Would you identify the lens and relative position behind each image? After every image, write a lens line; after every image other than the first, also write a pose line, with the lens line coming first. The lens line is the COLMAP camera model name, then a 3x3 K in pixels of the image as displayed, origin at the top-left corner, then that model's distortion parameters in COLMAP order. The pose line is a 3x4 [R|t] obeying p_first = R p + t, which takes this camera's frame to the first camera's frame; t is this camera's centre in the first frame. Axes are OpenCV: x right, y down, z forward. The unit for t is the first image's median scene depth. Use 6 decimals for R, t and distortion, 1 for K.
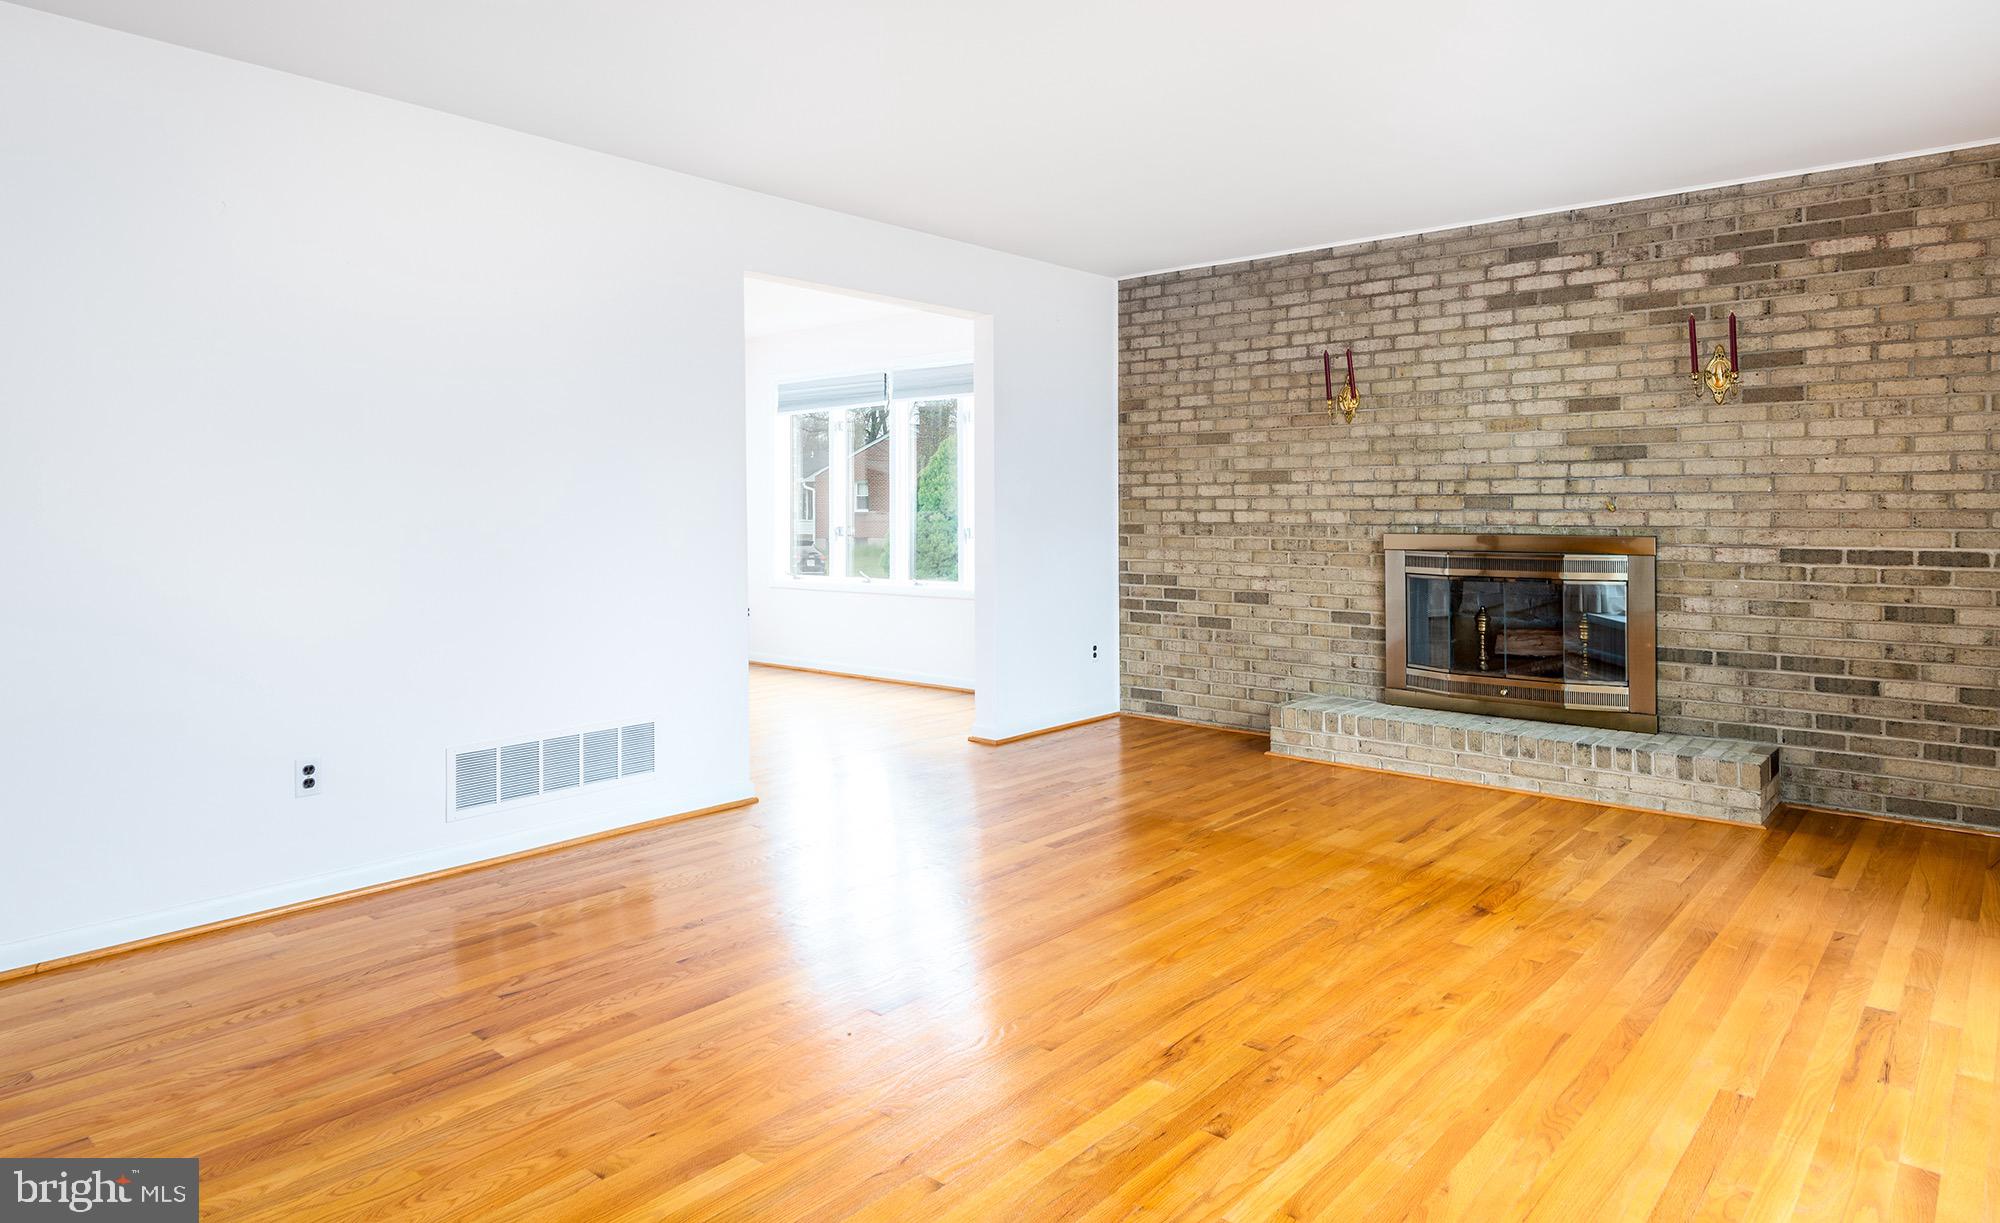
lens RADIAL K [[1176.4, 0, 949.8], [0, 1176.4, 511.1], [0, 0, 1]] dist [0.005361, -0.003592]
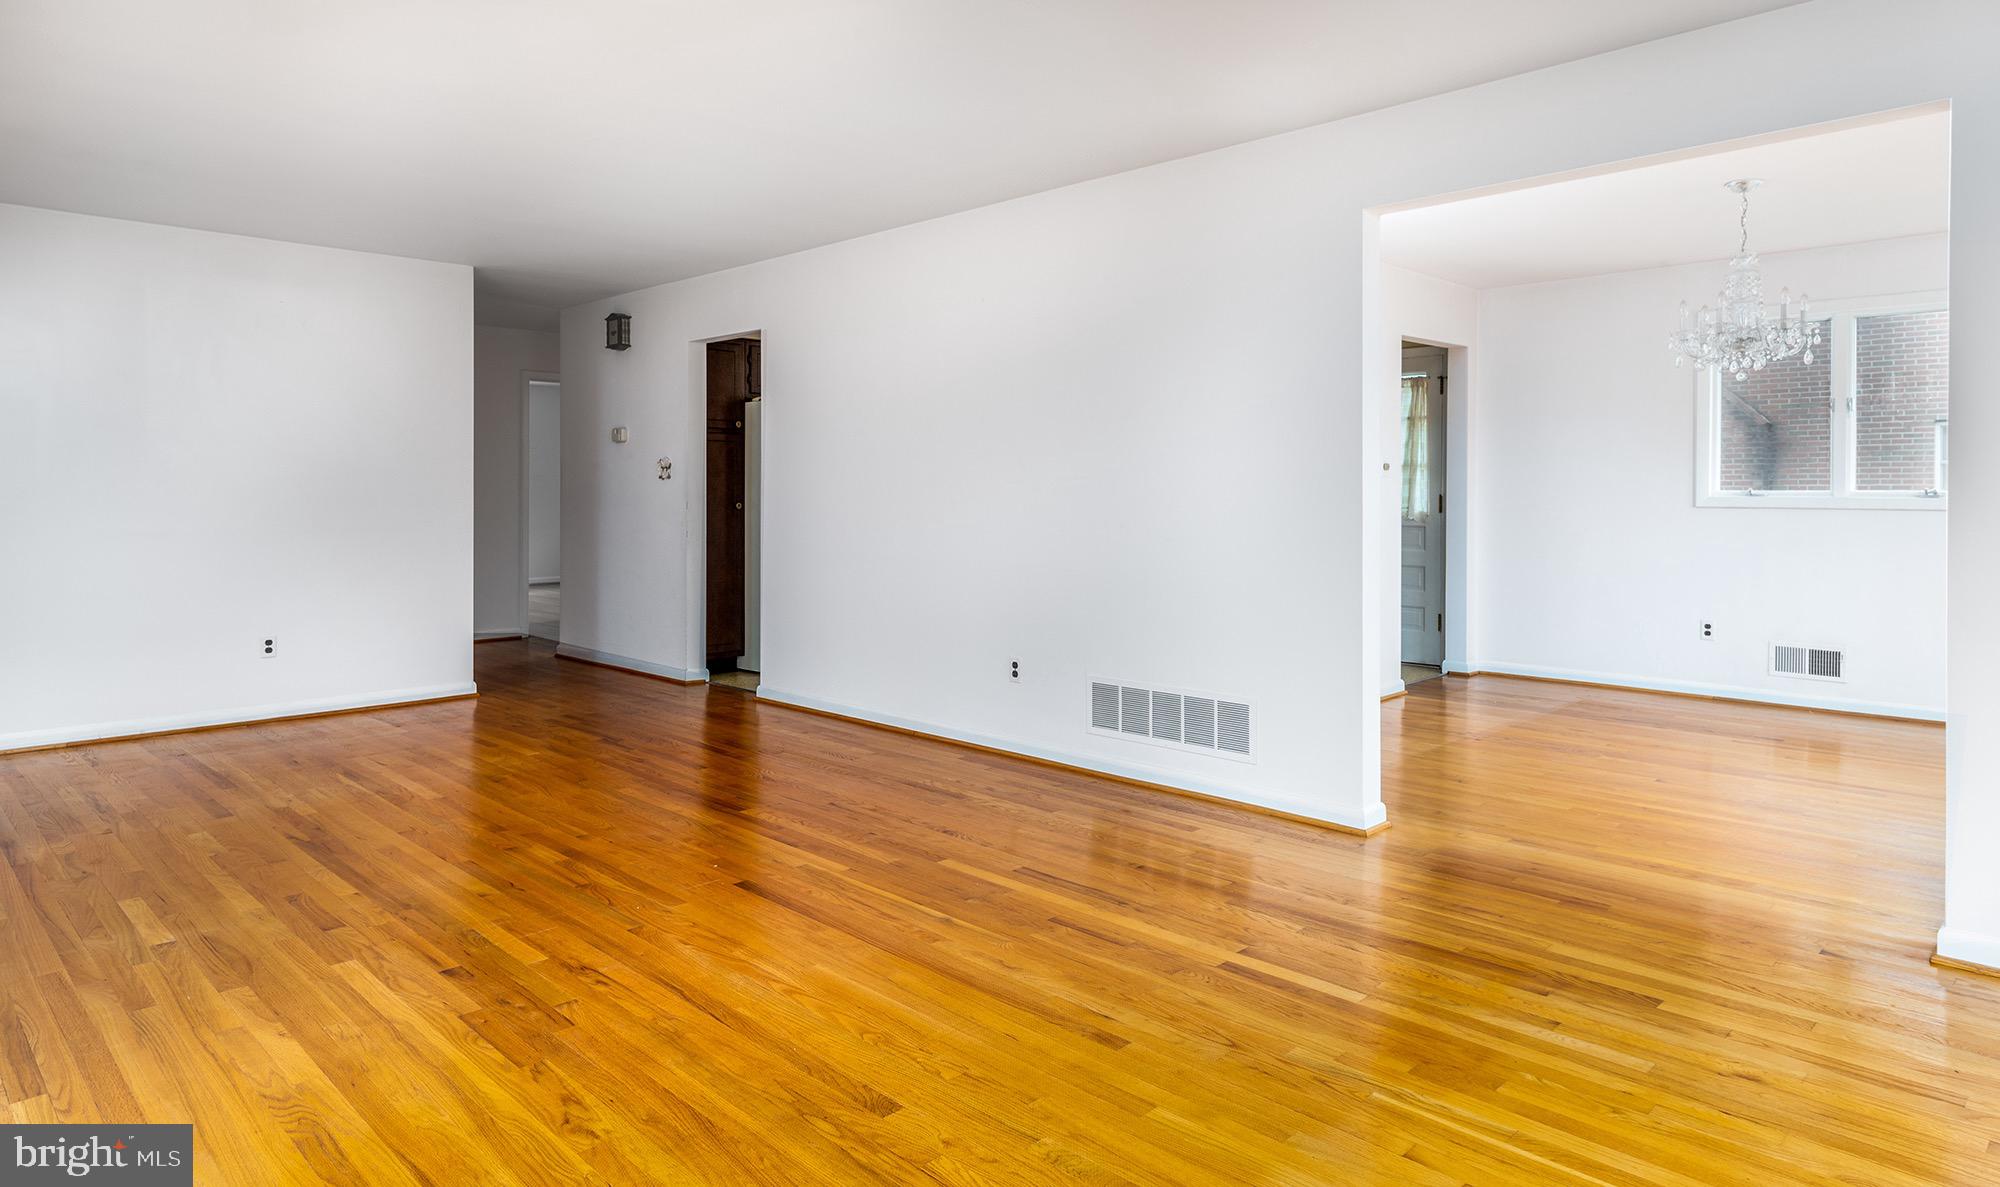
lens RADIAL K [[1161.1, 0, 996.7], [0, 1161.1, 595.1], [0, 0, 1]] dist [-0.000155, -0.000083]
pose [[-0.036123, 0.096935, -0.994635, 0.617968], [-0.001163, 0.995280, 0.097040, -0.006682], [0.999347, 0.004663, -0.035840, 0.703827]]
